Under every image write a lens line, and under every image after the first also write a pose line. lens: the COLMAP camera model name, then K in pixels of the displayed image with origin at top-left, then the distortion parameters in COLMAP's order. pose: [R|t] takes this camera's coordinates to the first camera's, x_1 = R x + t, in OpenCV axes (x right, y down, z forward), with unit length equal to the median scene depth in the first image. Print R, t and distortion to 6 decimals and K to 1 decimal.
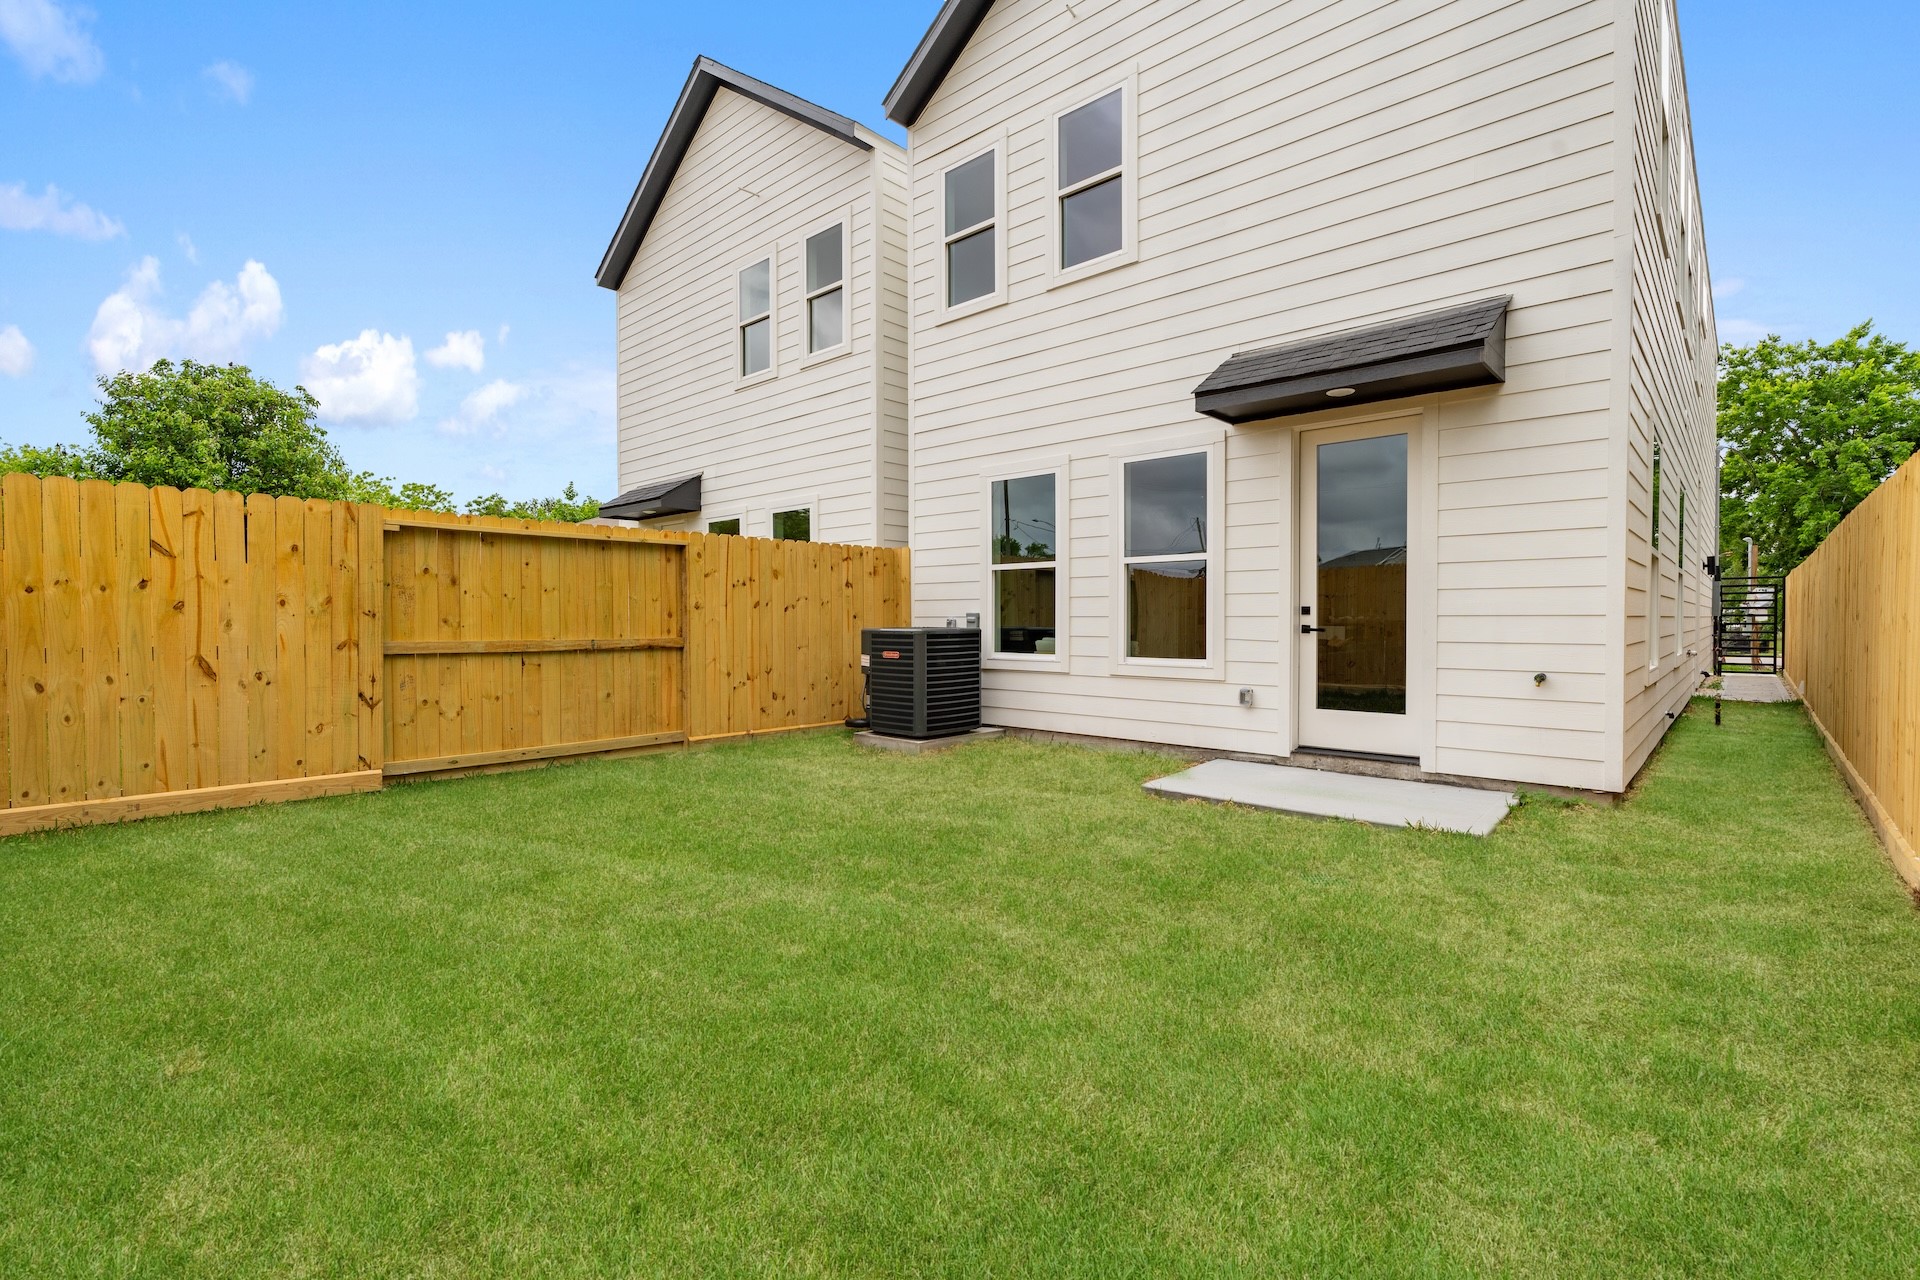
lens RADIAL K [[856.3, 0, 991.8], [0, 856.3, 622.3], [0, 0, 1]] dist [-0.000080, -0.000041]
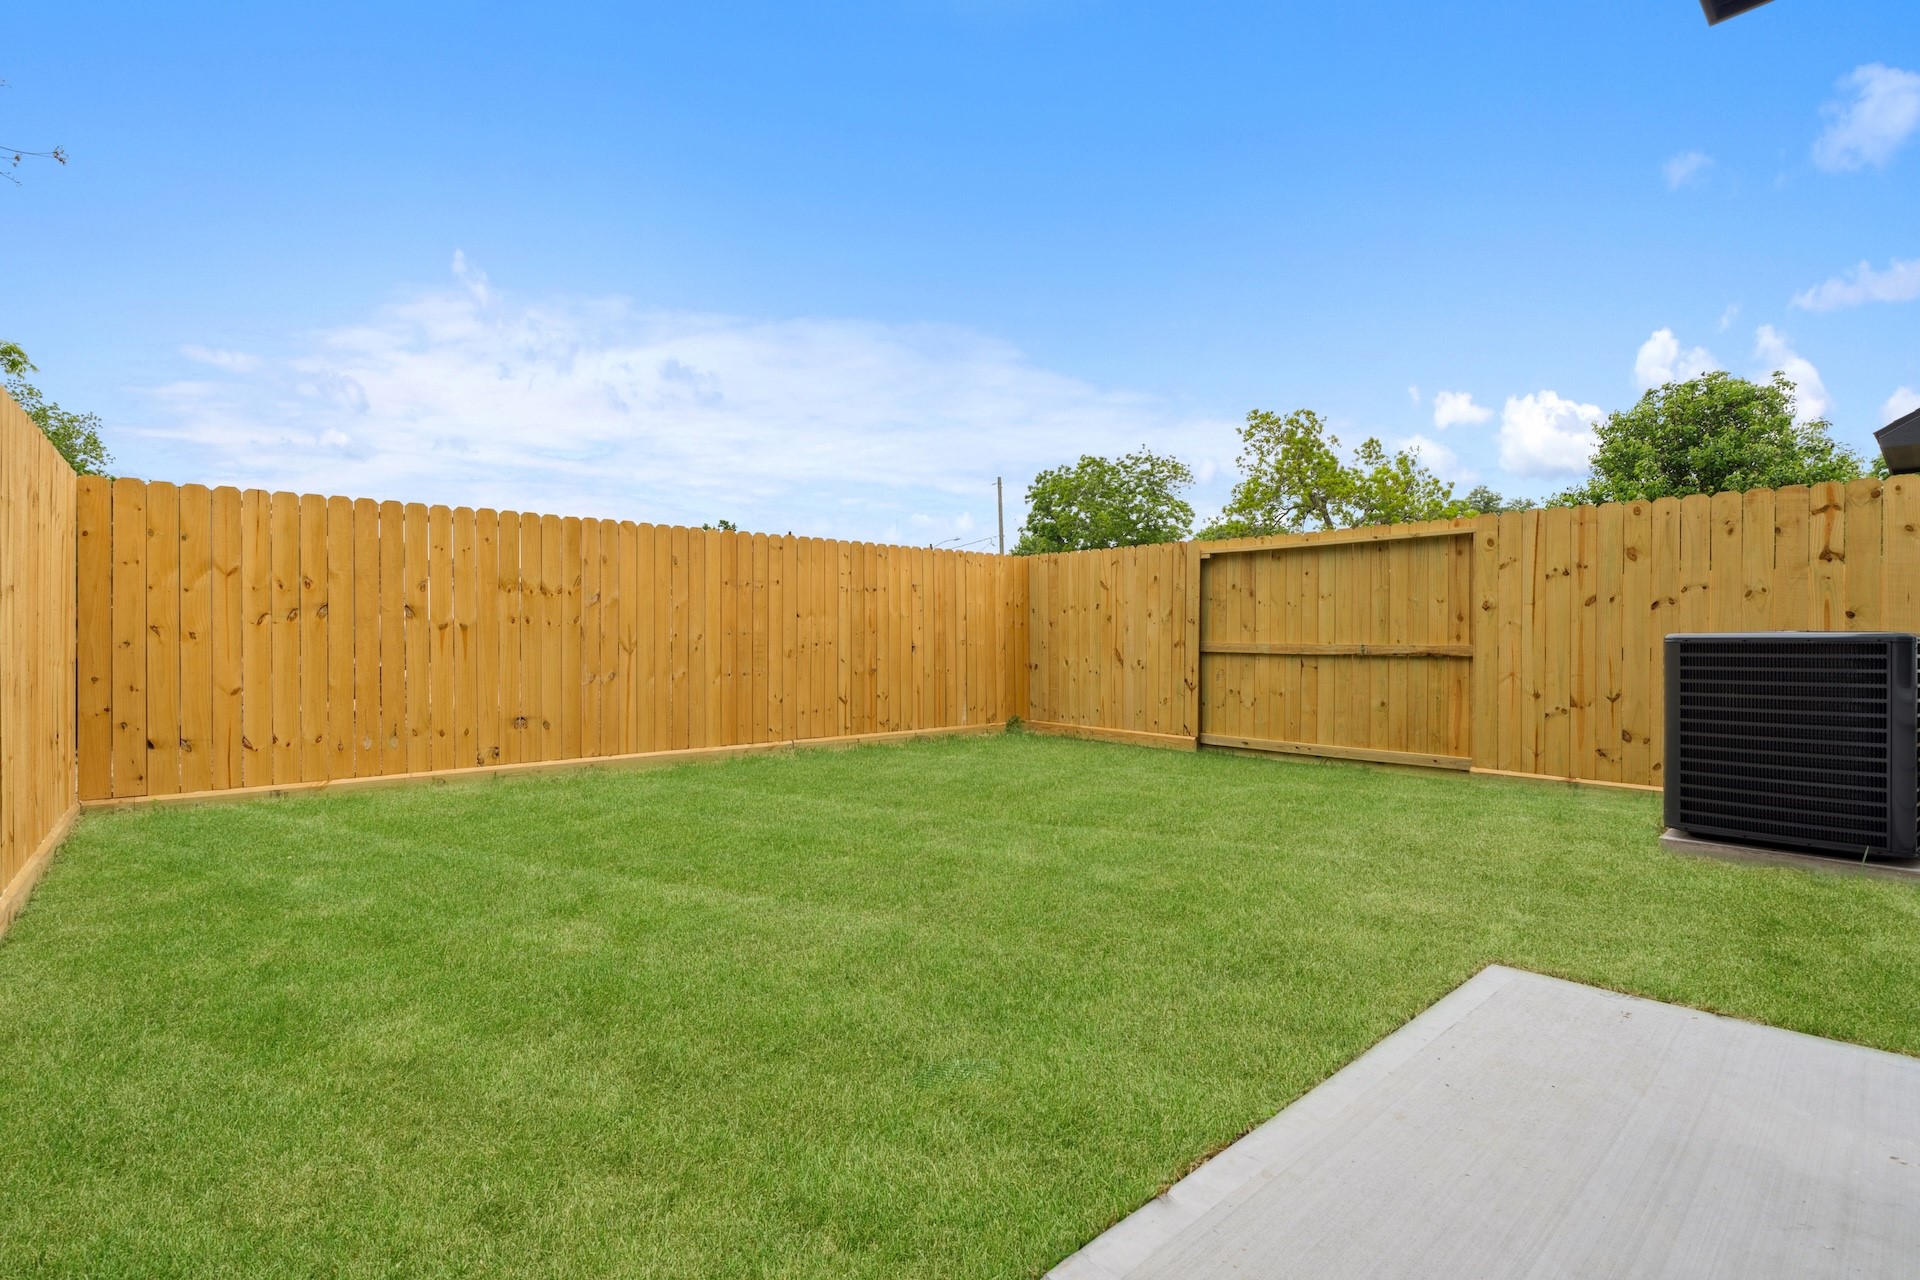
lens RADIAL K [[881.7, 0, 956.3], [0, 881.7, 635.1], [0, 0, 1]] dist [0.000932, 0.000289]
pose [[-0.132232, -0.000613, -0.991219, 0.609325], [-0.003176, 0.999995, -0.000195, 0.011004], [0.991214, 0.003123, -0.132234, 0.696705]]
